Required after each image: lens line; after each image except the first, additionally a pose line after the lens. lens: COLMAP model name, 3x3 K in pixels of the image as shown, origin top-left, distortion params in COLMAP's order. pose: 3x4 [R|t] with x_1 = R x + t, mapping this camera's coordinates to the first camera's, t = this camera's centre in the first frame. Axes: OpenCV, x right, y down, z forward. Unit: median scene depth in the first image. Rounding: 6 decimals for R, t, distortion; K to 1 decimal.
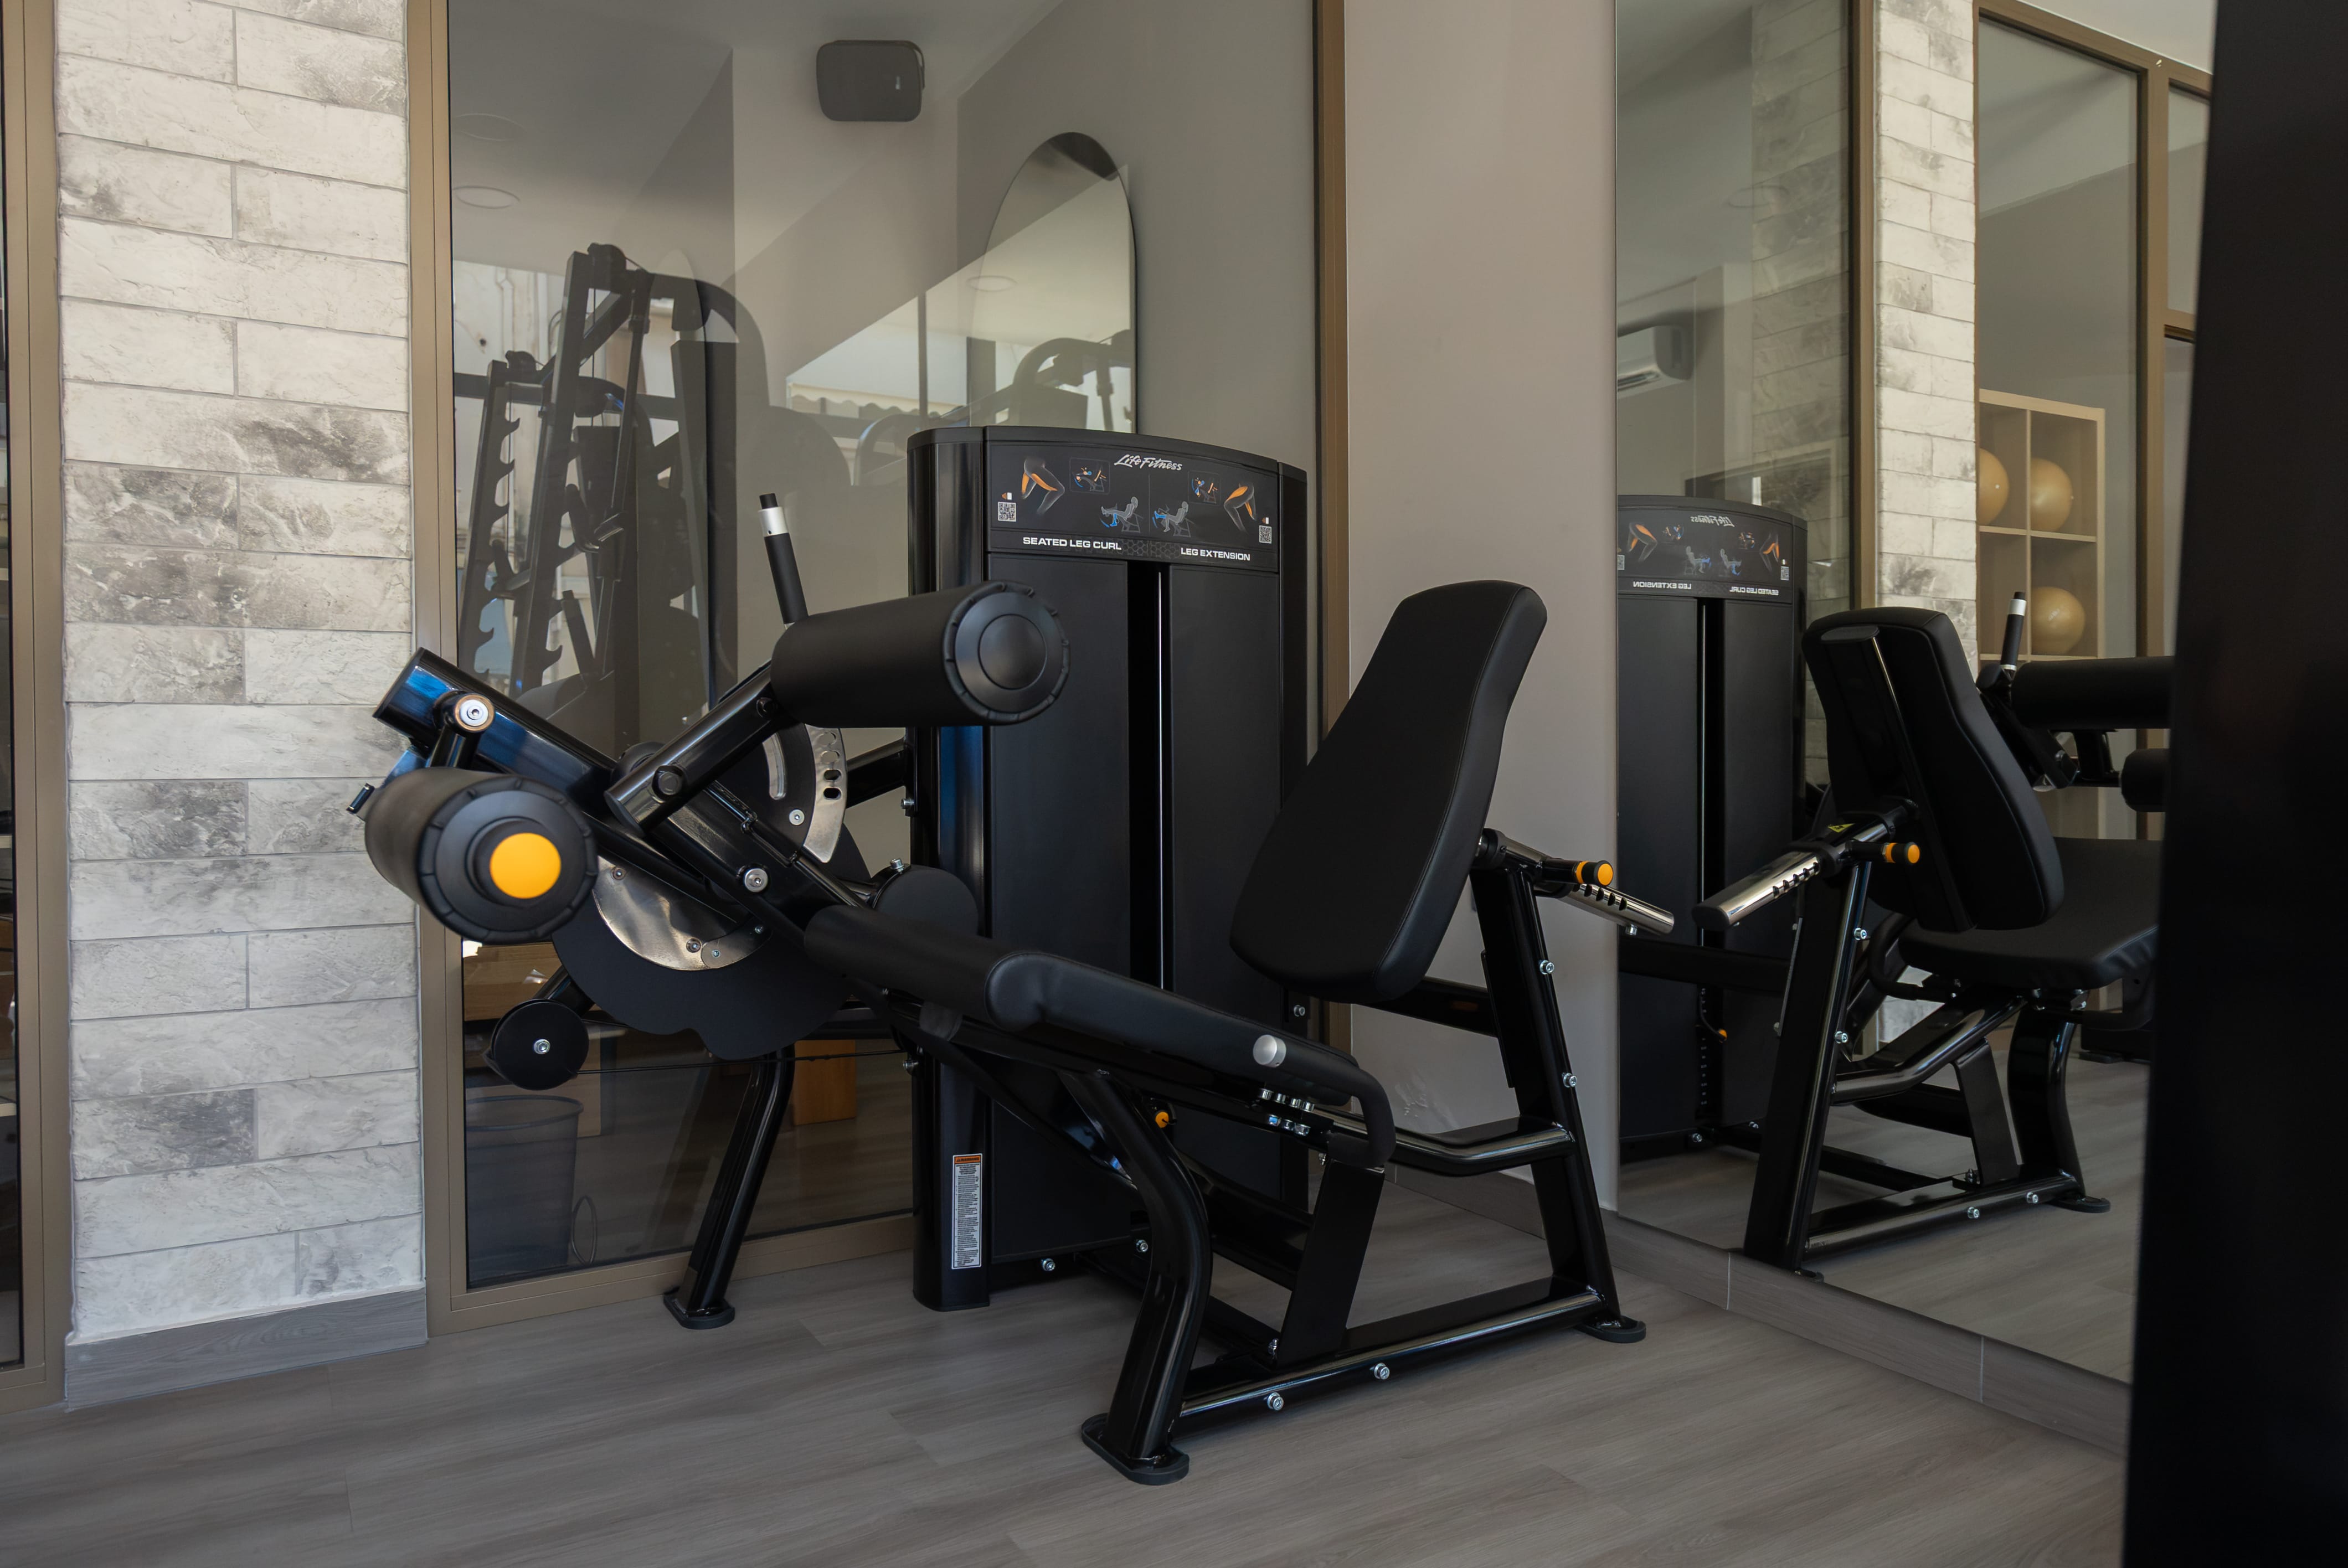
lens RADIAL K [[1594.7, 0, 1180.1], [0, 1594.7, 758.5], [0, 0, 1]] dist [0.004773, -0.000598]
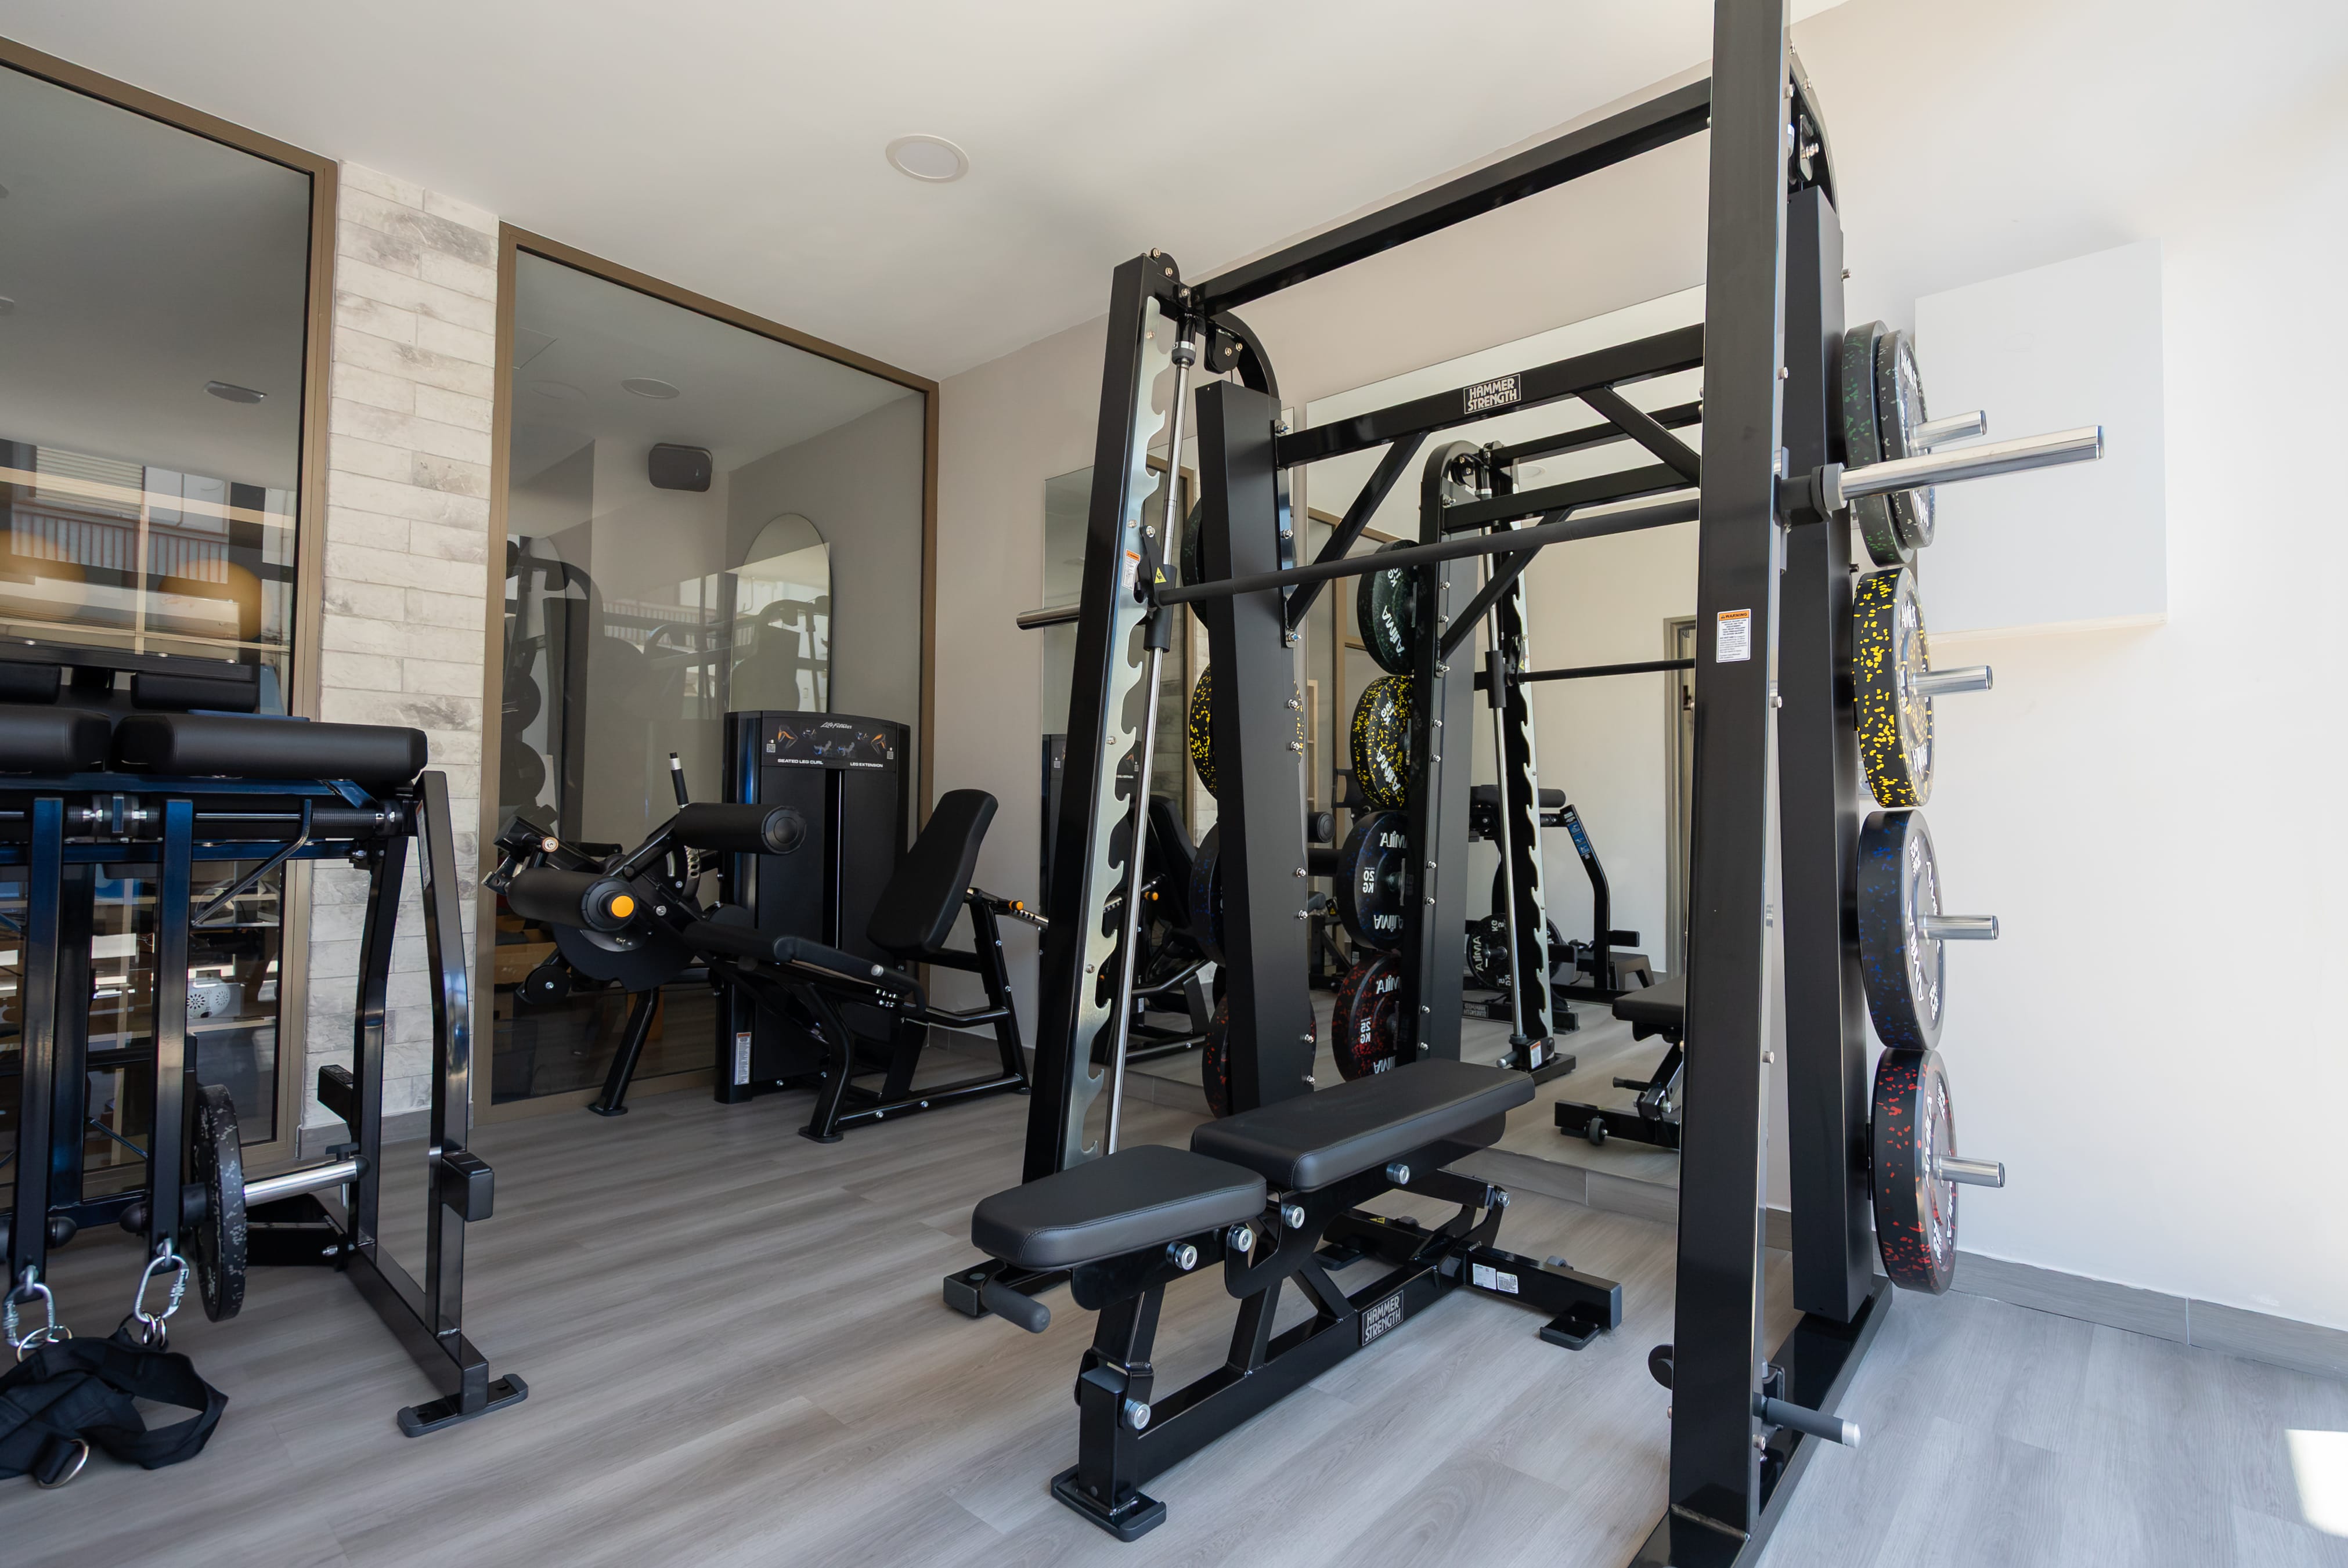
lens RADIAL K [[1098.6, 0, 1190.5], [0, 1098.6, 780.8], [0, 0, 1]] dist [-0.001339, 0.000686]
pose [[0.955869, 0.024578, 0.292764, 0.007017], [-0.012495, 0.998994, -0.043070, -0.052171], [-0.293528, 0.037511, 0.955214, -0.734801]]
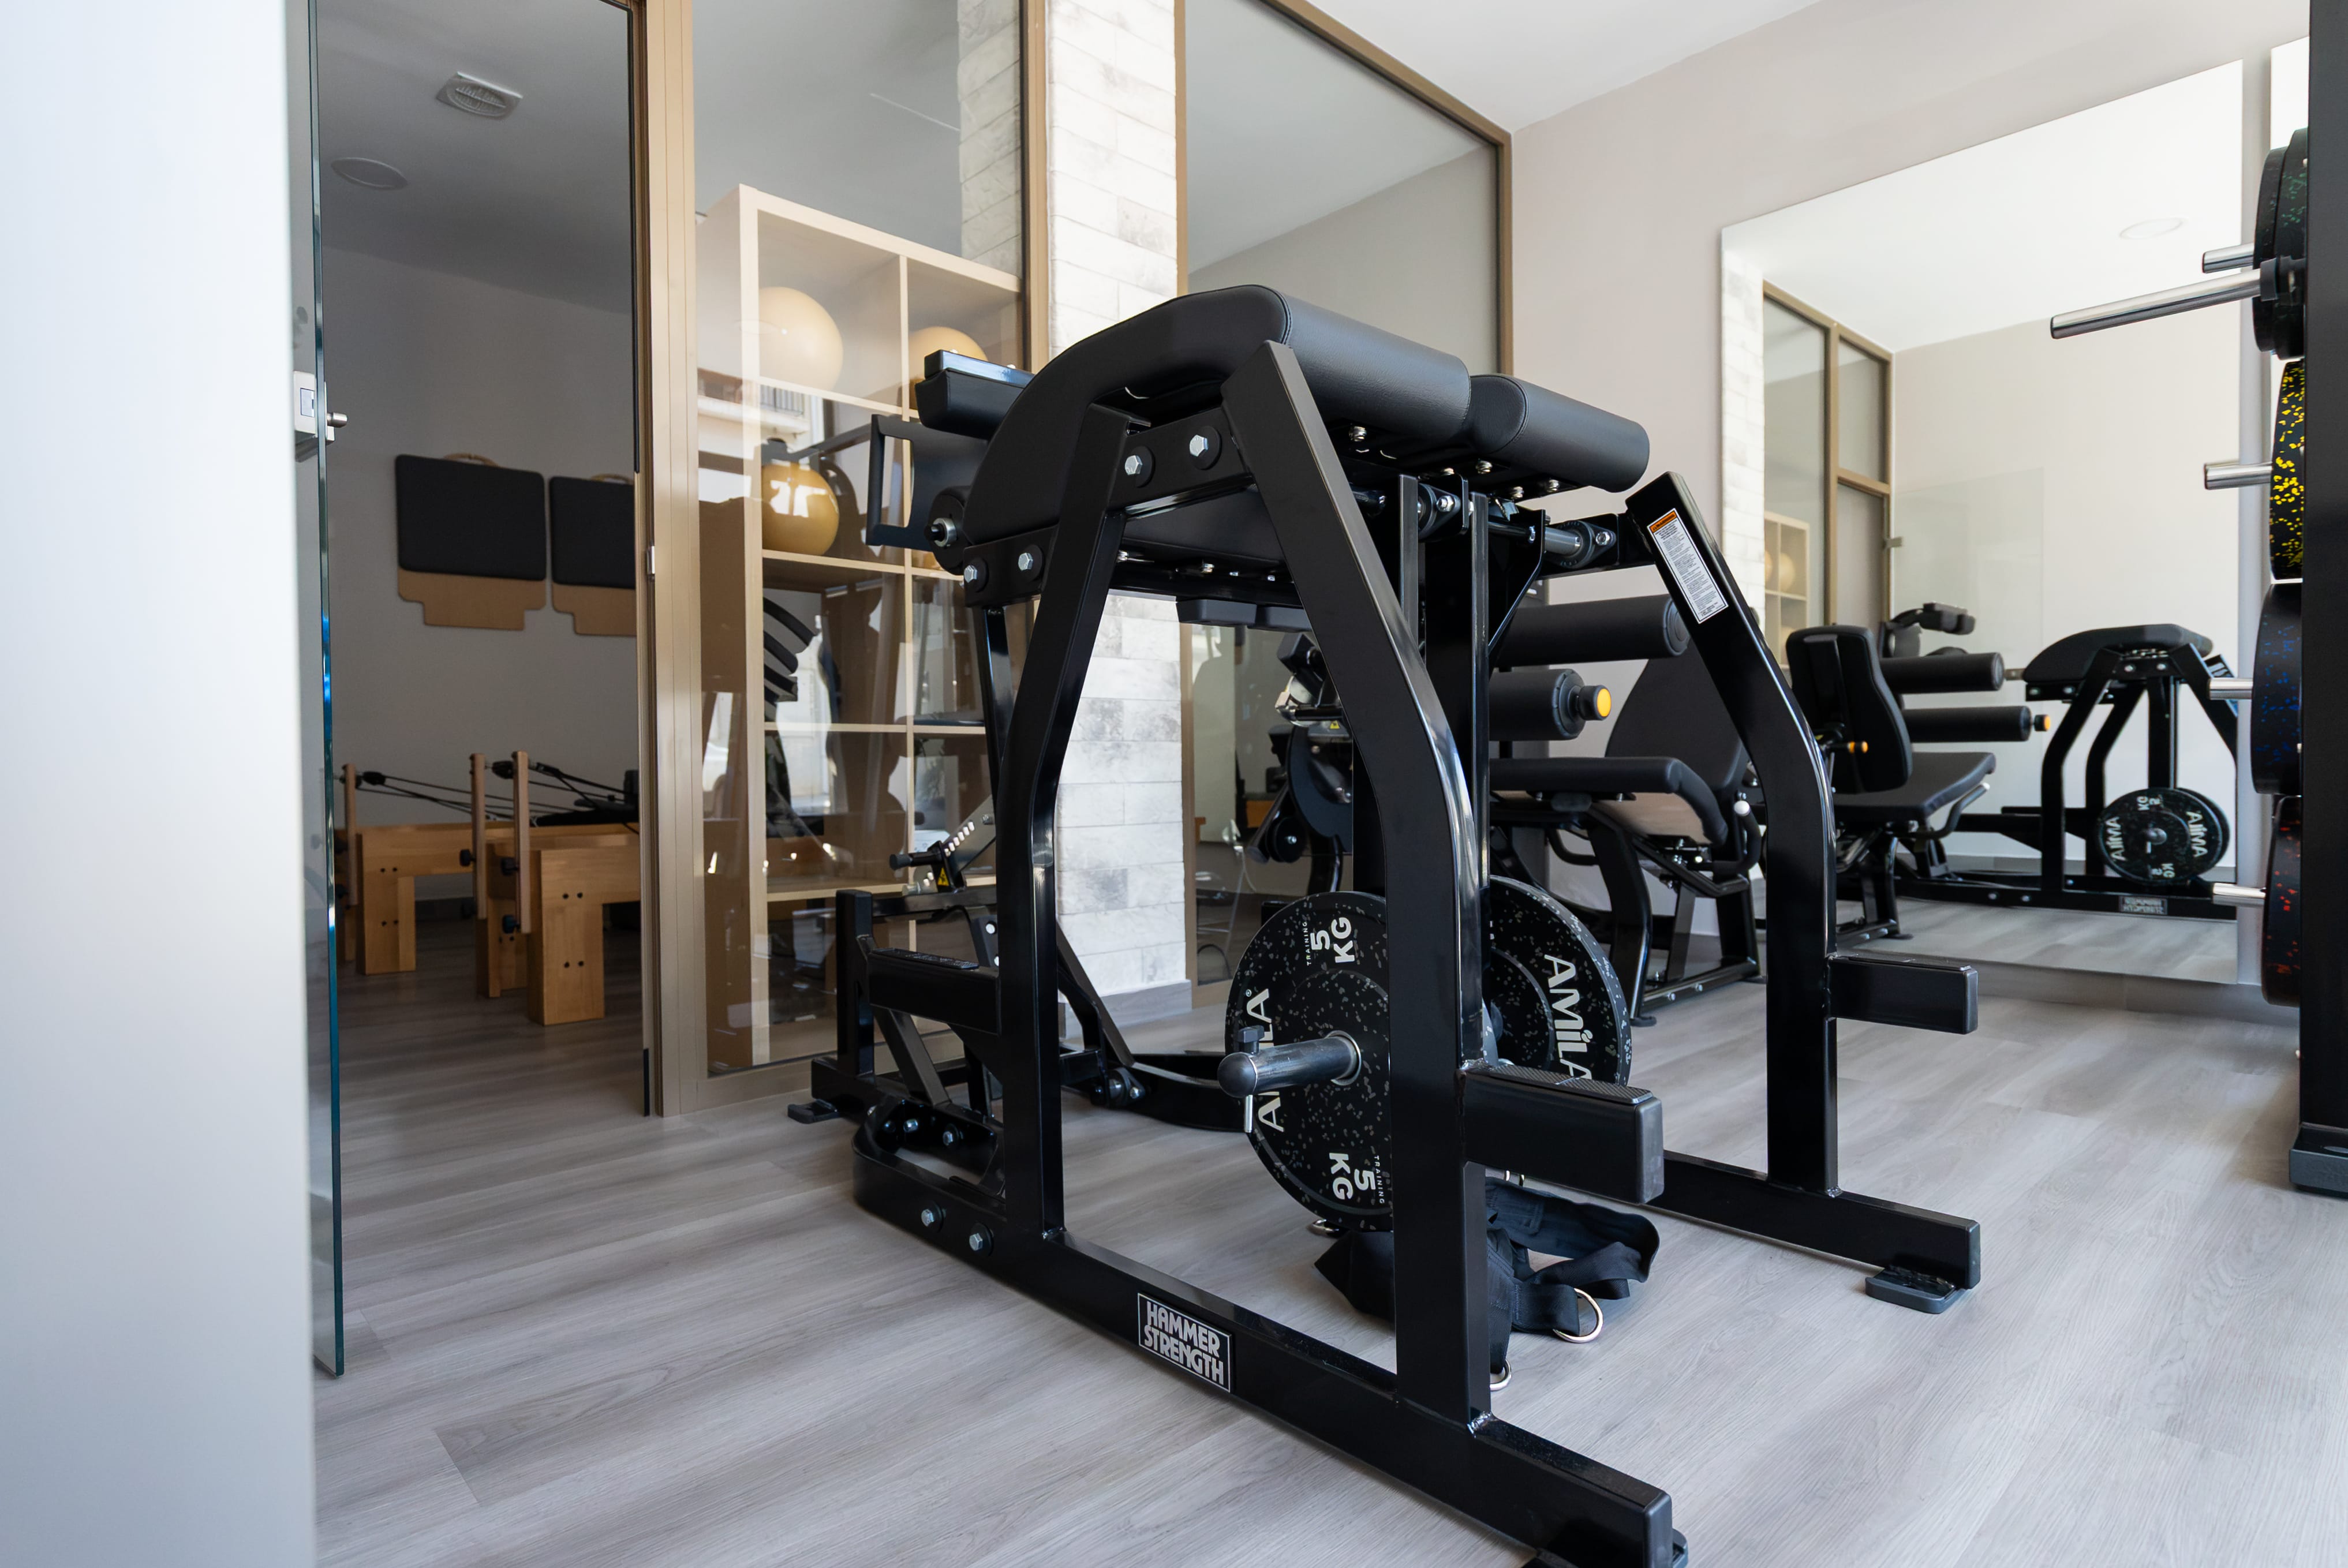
lens RADIAL K [[1218.7, 0, 1168.9], [0, 1218.7, 776.4], [0, 0, 1]] dist [-0.000173, -0.000258]
pose [[0.982142, -0.009732, 0.187889, -0.780036], [0.008780, 0.999944, 0.005901, 0.091728], [-0.187936, -0.004146, 0.982173, -0.374188]]
